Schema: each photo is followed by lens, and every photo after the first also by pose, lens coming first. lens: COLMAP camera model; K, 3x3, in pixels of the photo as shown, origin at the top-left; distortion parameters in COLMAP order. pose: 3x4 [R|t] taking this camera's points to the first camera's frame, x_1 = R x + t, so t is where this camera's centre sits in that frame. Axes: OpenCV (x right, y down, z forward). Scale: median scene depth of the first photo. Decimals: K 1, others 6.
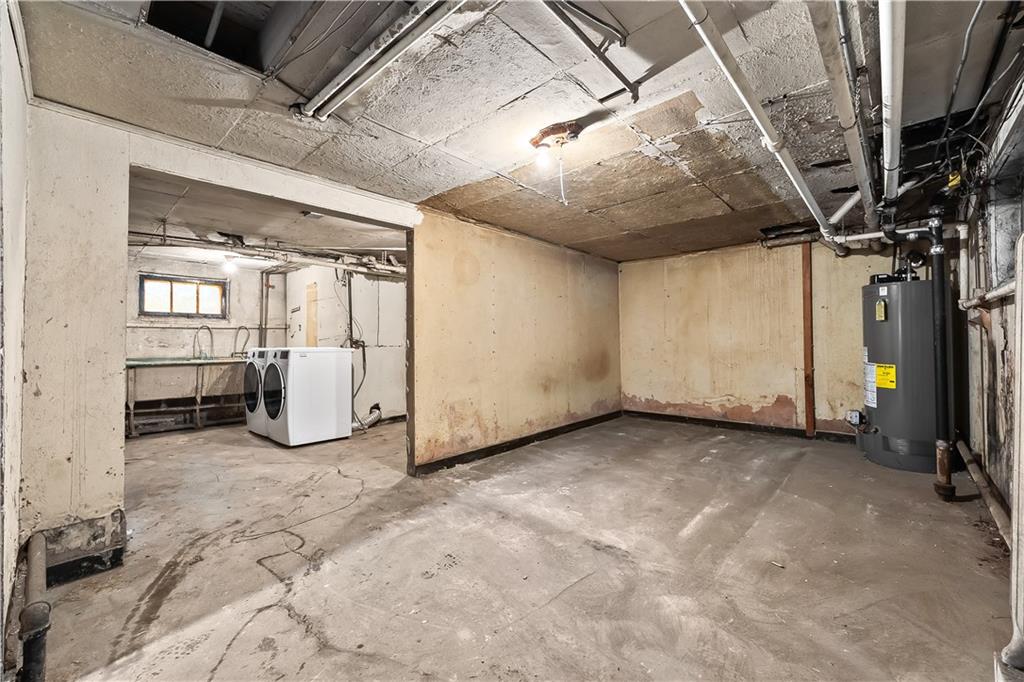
lens RADIAL K [[415.3, 0, 511.8], [0, 415.3, 337.4], [0, 0, 1]] dist [-0.001238, -0.000201]
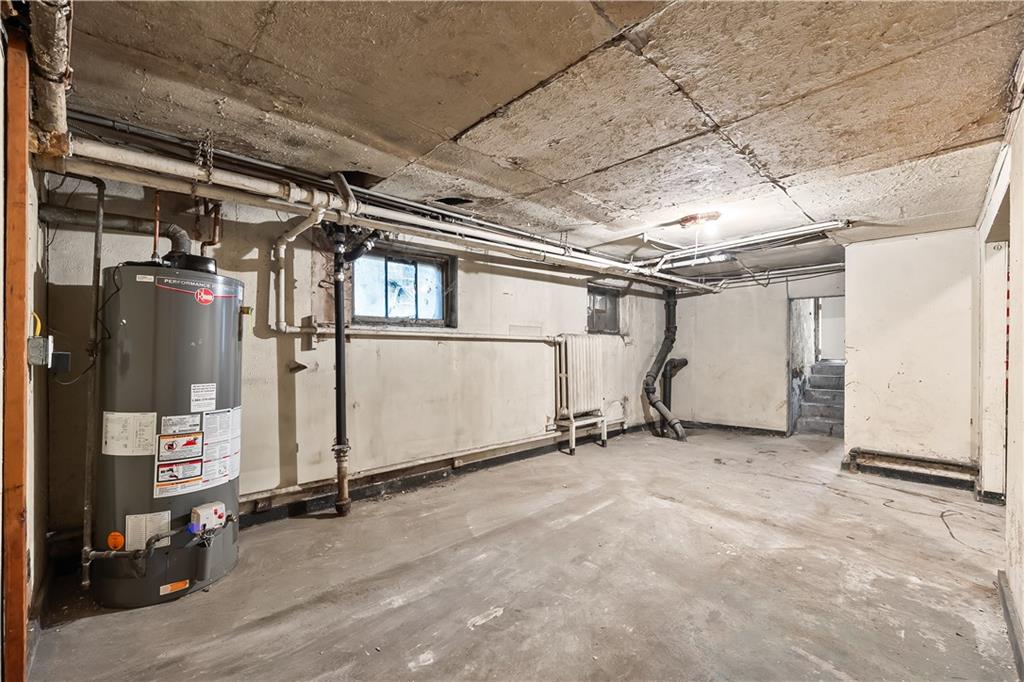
lens RADIAL K [[415.3, 0, 511.6], [0, 415.3, 343.7], [0, 0, 1]] dist [-0.001238, -0.000201]
pose [[-0.998539, 0.004914, 0.053803, 0.443665], [0.003769, 0.999765, -0.021367, -0.013834], [-0.053896, -0.021133, -0.998323, 1.609207]]
